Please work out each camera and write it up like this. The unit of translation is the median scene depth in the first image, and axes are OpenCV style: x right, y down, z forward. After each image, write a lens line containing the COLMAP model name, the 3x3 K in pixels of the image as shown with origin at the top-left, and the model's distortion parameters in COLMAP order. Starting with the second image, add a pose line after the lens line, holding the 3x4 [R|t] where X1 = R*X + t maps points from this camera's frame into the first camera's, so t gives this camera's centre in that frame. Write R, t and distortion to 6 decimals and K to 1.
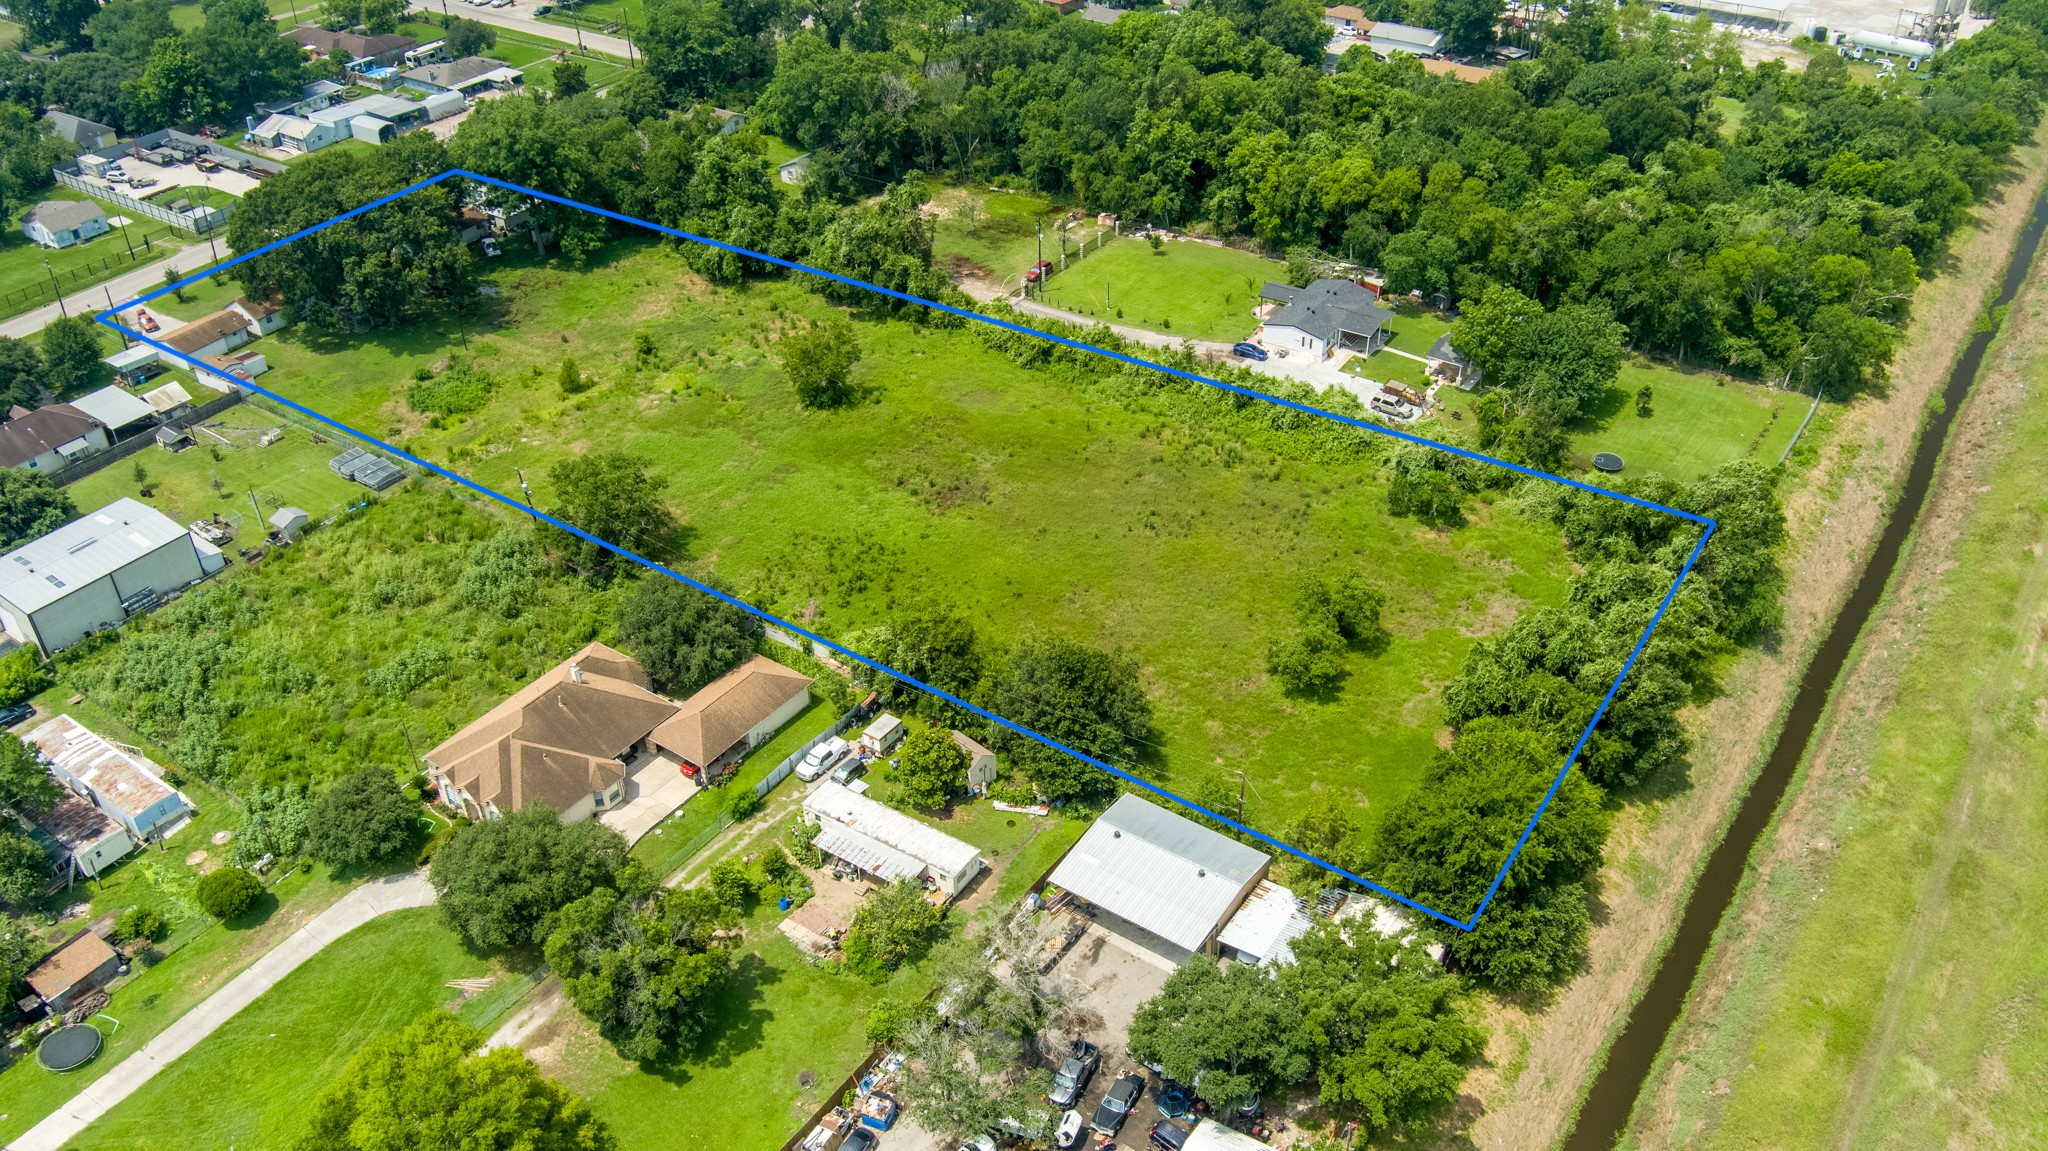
lens RADIAL K [[1651.9, 0, 1020.7], [0, 1651.9, 590.5], [0, 0, 1]] dist [-0.052882, 0.009531]
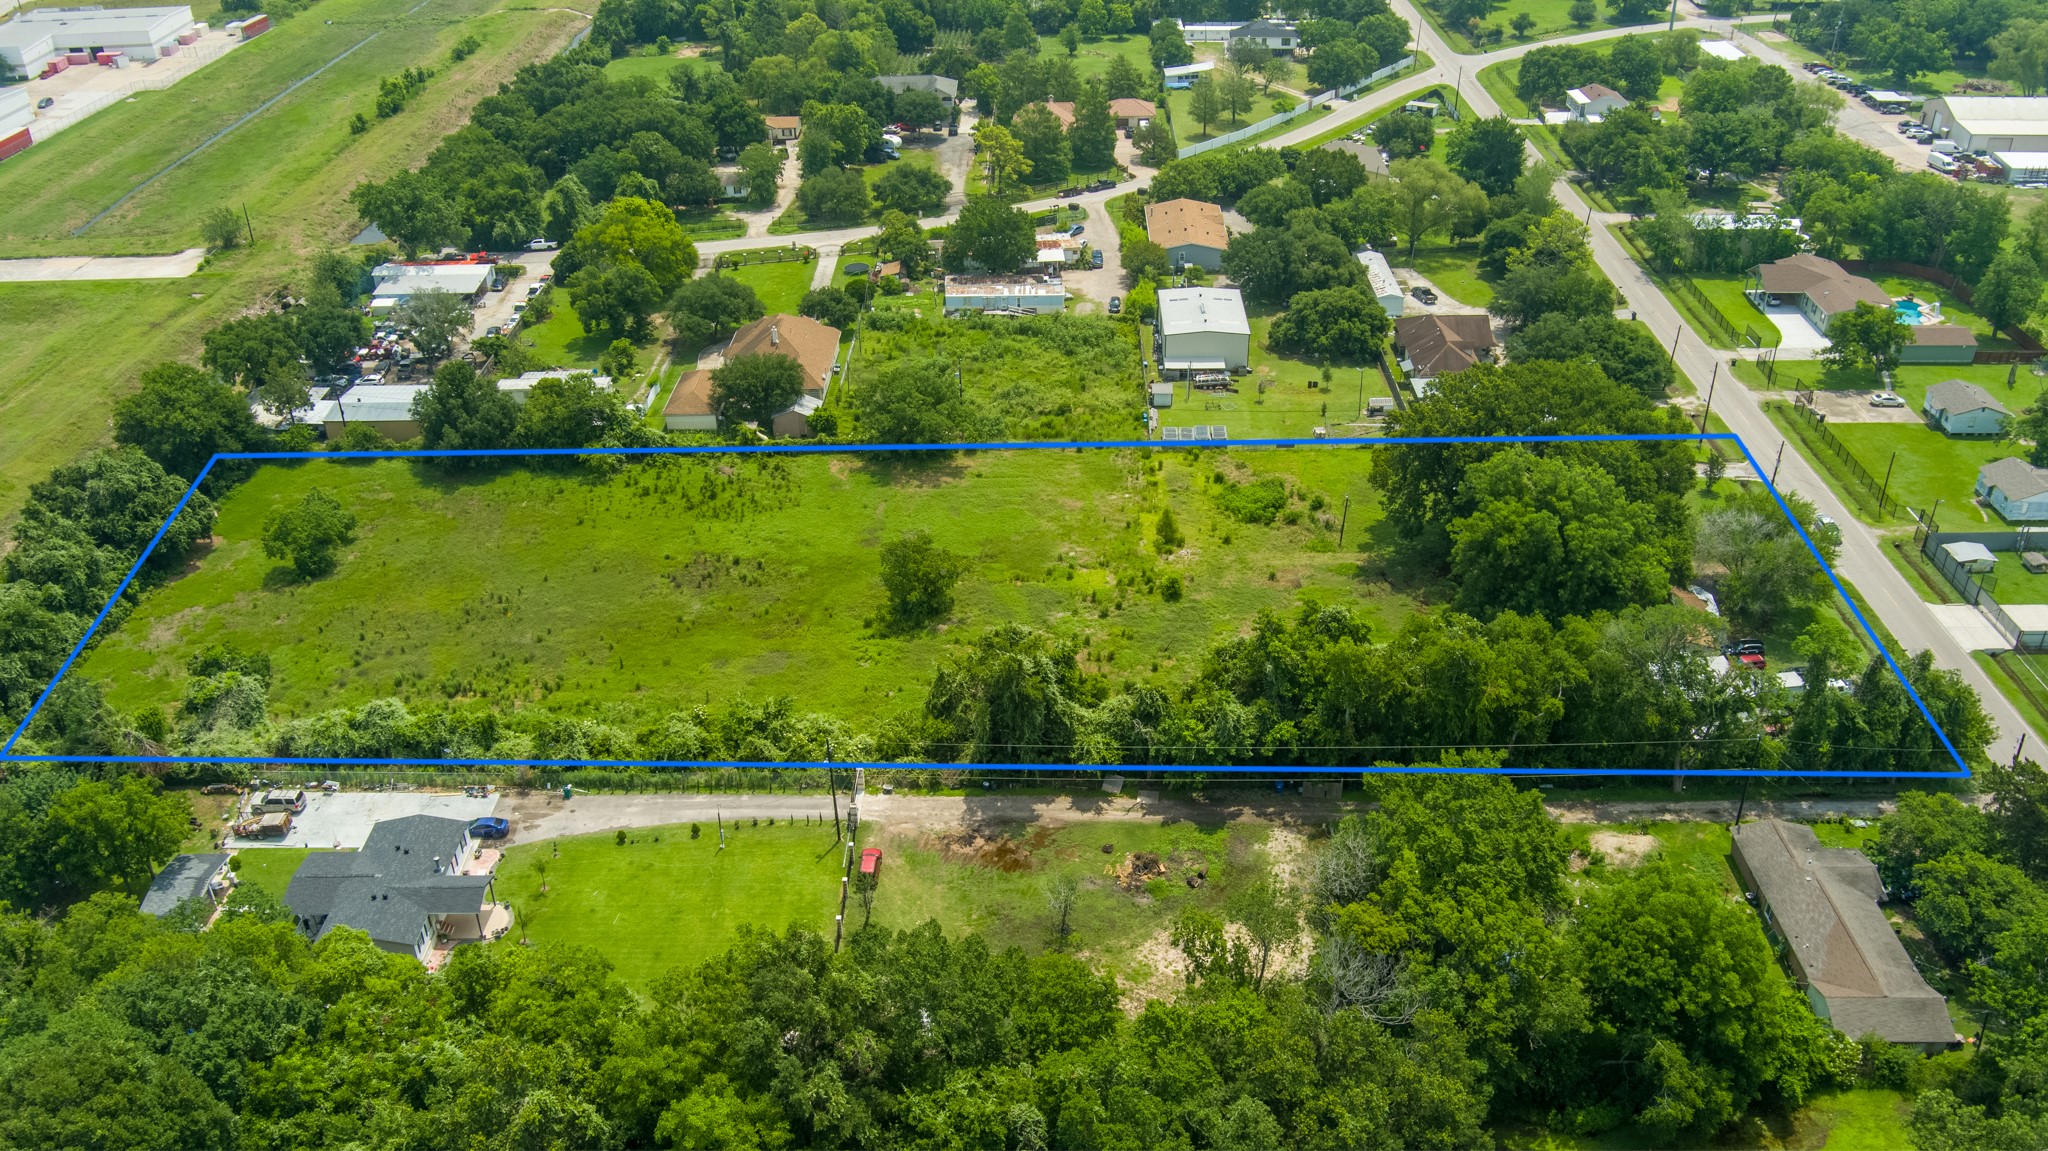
lens RADIAL K [[1651.9, 0, 1020.7], [0, 1651.9, 590.5], [0, 0, 1]] dist [-0.052882, 0.009531]
pose [[-0.827402, 0.320393, -0.461253, 0.244854], [-0.294205, 0.452318, 0.841934, -0.874970], [0.478383, 0.832320, -0.279987, 1.231443]]
